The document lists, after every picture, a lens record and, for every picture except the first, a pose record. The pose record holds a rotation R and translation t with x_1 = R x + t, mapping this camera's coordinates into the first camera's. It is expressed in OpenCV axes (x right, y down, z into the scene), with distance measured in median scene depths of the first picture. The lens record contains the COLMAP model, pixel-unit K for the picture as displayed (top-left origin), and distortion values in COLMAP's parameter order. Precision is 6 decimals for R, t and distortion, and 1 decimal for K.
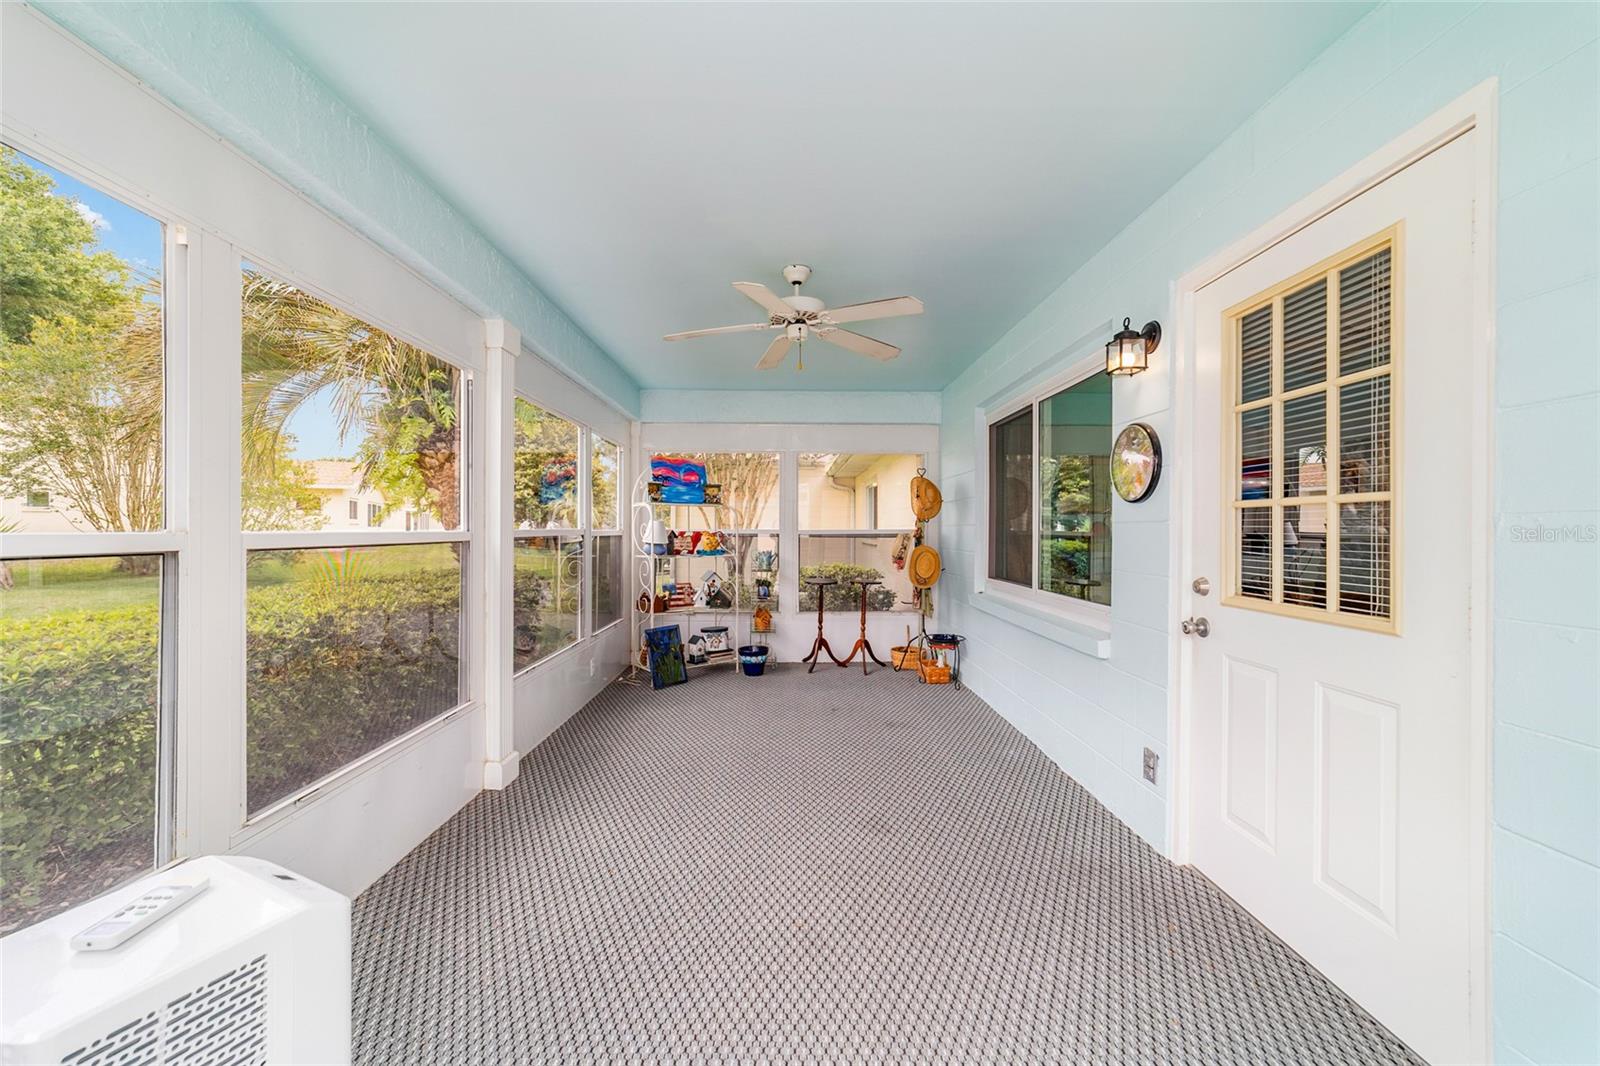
lens RADIAL K [[620.8, 0, 799.5], [0, 620.8, 530.1], [0, 0, 1]] dist [-0.018831, 0.008064]
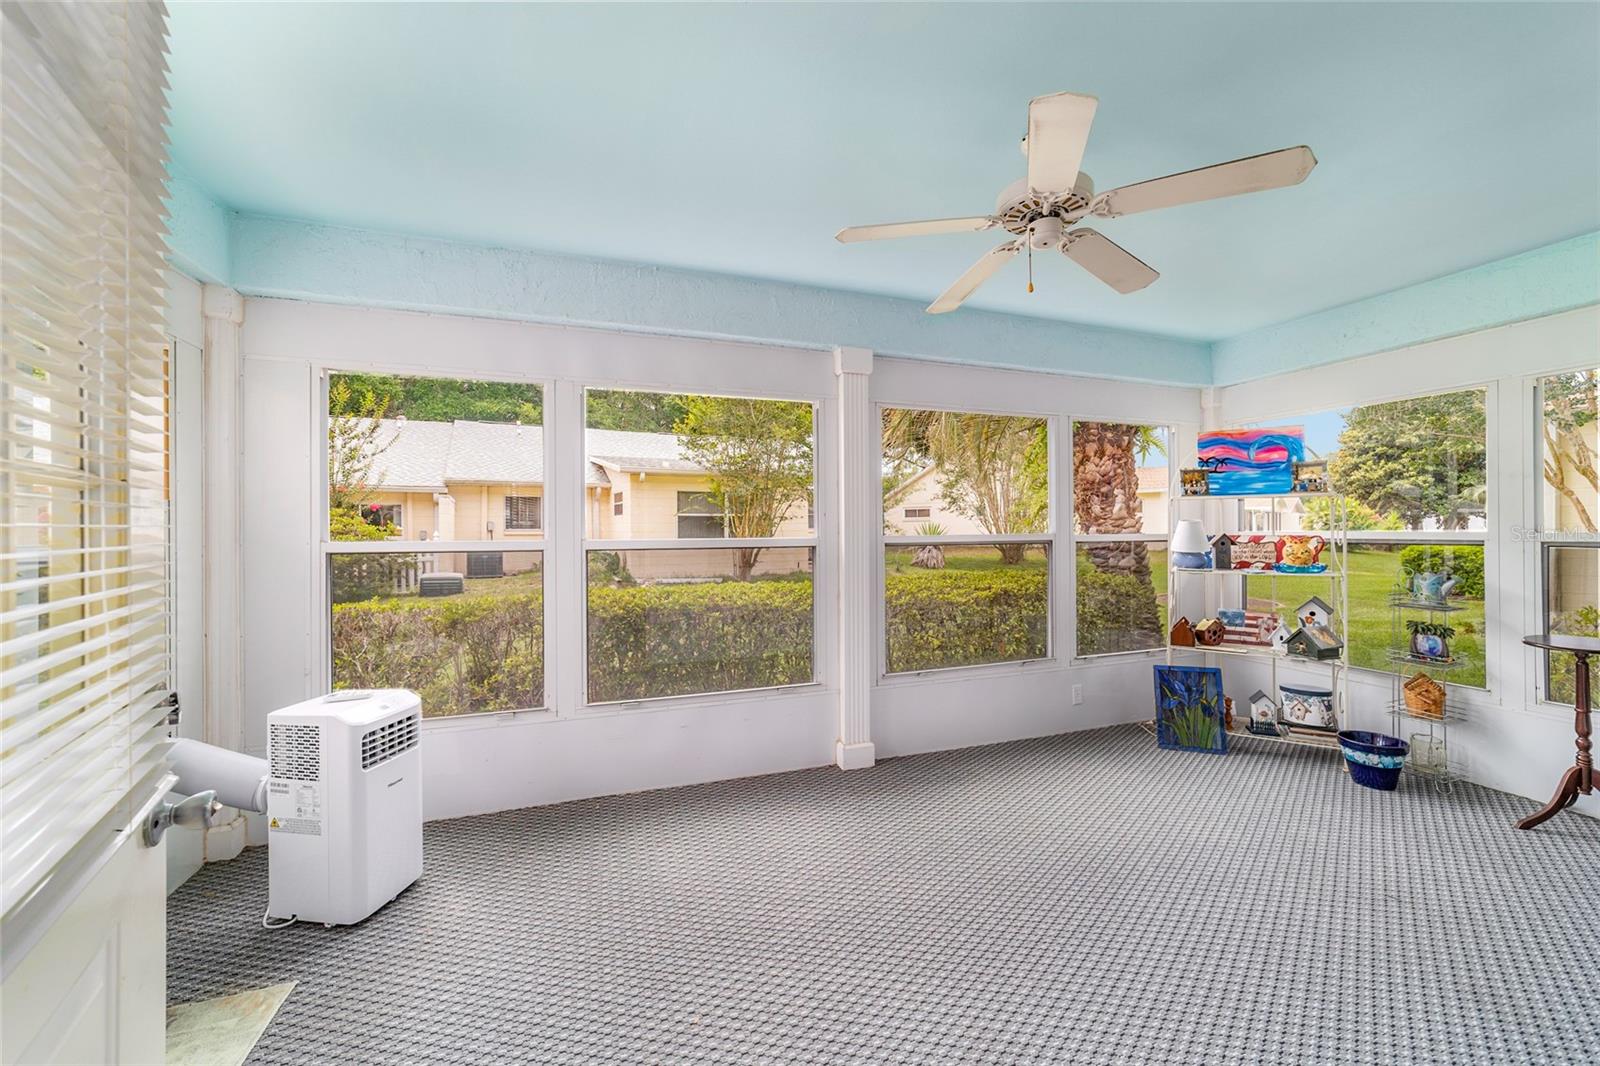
lens RADIAL K [[620.8, 0, 799.5], [0, 620.8, 530.1], [0, 0, 1]] dist [-0.018831, 0.008064]
pose [[0.326685, -0.000028, -0.945133, 0.293599], [0.002312, 0.999997, 0.000769, -0.005685], [0.945130, -0.002436, 0.326684, 0.305836]]
